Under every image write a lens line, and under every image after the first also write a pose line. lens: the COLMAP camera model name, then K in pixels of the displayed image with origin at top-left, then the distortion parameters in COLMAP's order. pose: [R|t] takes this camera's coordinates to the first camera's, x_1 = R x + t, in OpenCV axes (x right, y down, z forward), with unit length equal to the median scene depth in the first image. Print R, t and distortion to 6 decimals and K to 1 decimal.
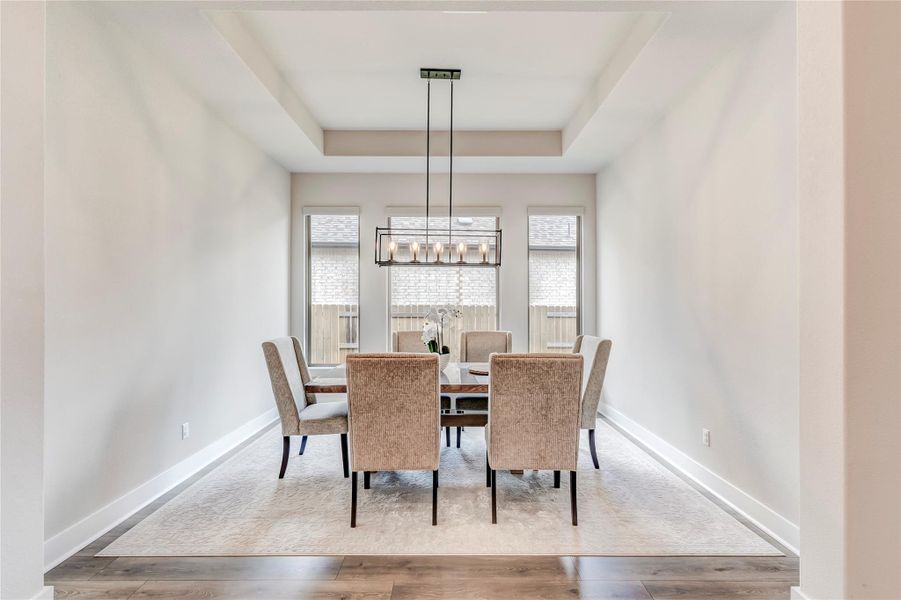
lens RADIAL K [[408.1, 0, 451.3], [0, 408.1, 304.4], [0, 0, 1]] dist [0.000220, -0.000286]
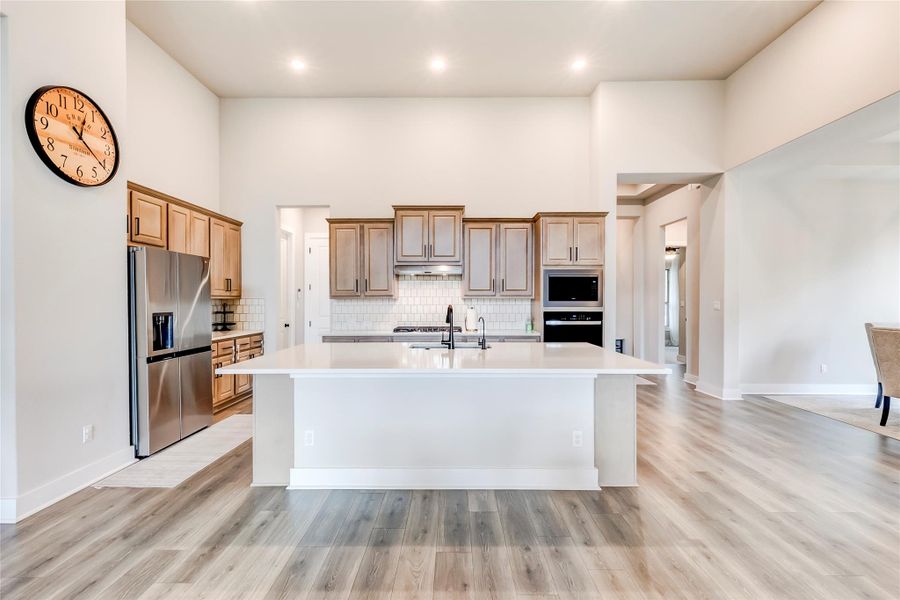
lens RADIAL K [[407.7, 0, 450.8], [0, 407.7, 304.4], [0, 0, 1]] dist [0.000220, -0.000286]
pose [[-0.007791, 0.007745, -0.999940, 0.930978], [0.001189, 0.999969, 0.007736, 0.002146], [0.999969, -0.001129, -0.007800, -0.518036]]
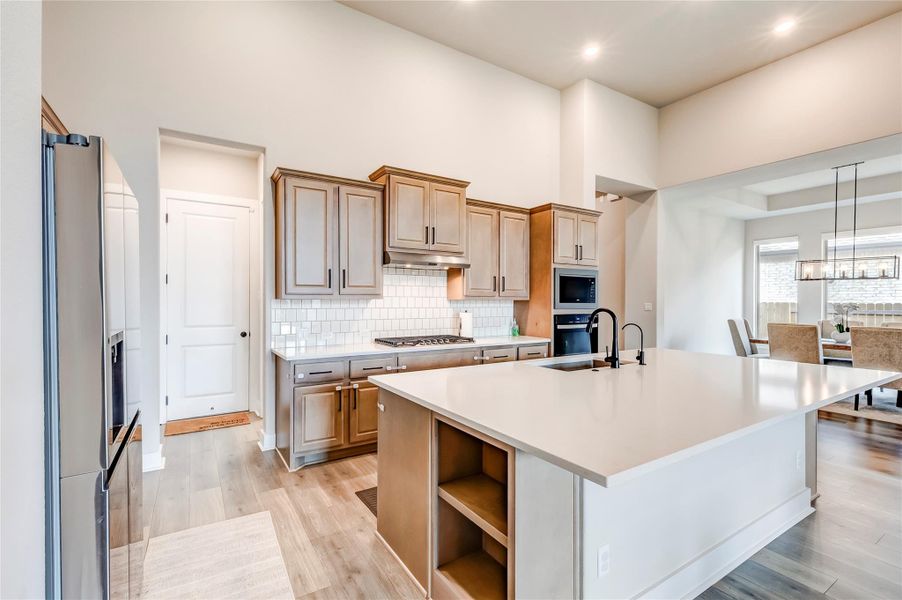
lens RADIAL K [[408.6, 0, 451.8], [0, 408.6, 304.4], [0, 0, 1]] dist [0.000220, -0.000286]
pose [[0.538148, 0.008411, -0.842808, 0.455270], [-0.002759, 0.999962, 0.008218, -0.002594], [0.842846, -0.002098, 0.538151, -1.109068]]
